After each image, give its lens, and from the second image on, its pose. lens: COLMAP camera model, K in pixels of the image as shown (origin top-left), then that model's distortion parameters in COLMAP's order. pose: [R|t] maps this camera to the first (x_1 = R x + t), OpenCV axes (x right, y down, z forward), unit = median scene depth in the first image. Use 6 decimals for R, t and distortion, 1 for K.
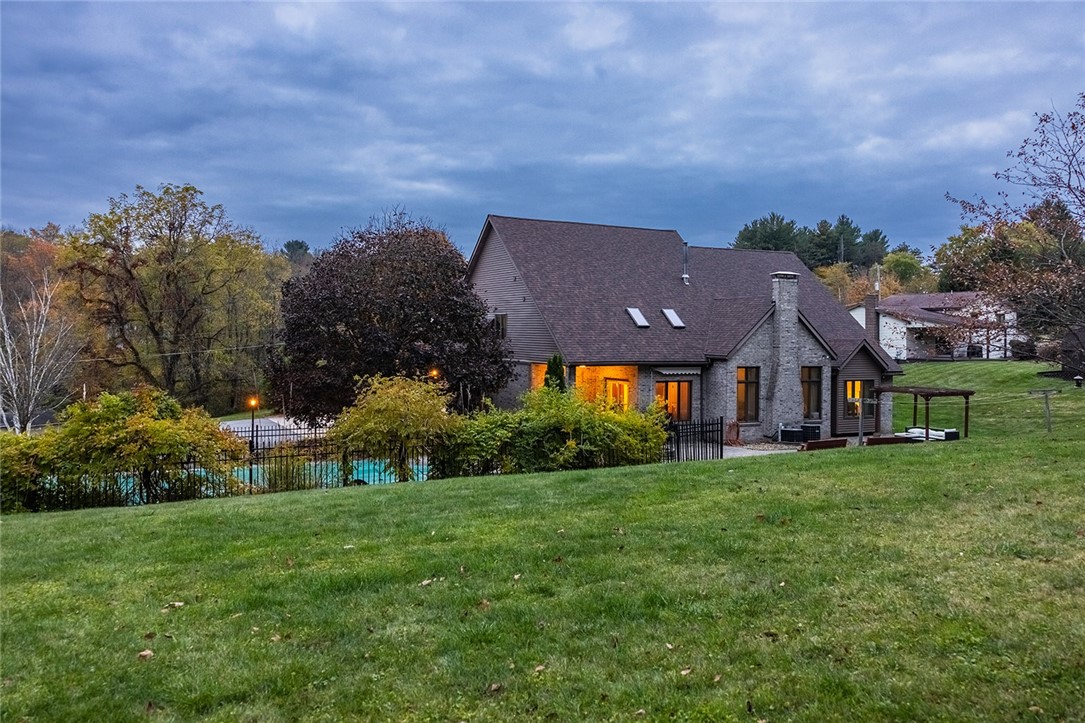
lens RADIAL K [[923.1, 0, 542.5], [0, 923.1, 361.5], [0, 0, 1]] dist [0.077983, -0.001273]
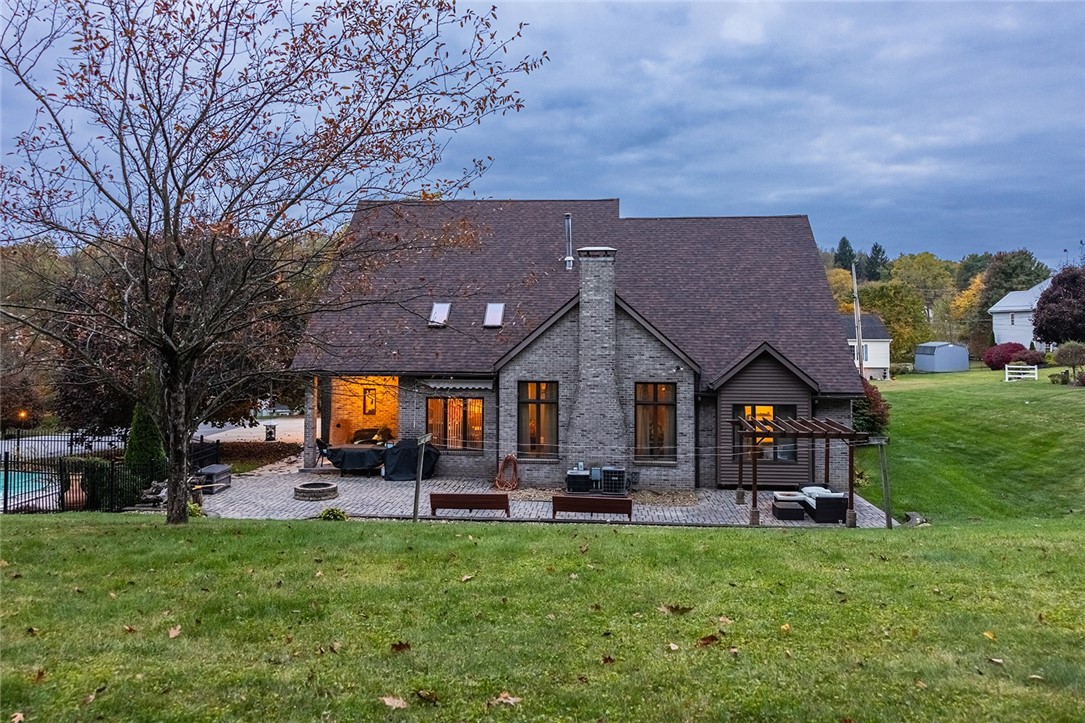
lens RADIAL K [[867.8, 0, 542.5], [0, 867.8, 308.0], [0, 0, 1]] dist [-0.003014, -0.000987]
pose [[0.848528, -0.017313, -0.528867, 0.102821], [-0.004798, 0.999172, -0.040406, -0.004232], [0.529129, 0.036823, 0.847742, 0.075334]]
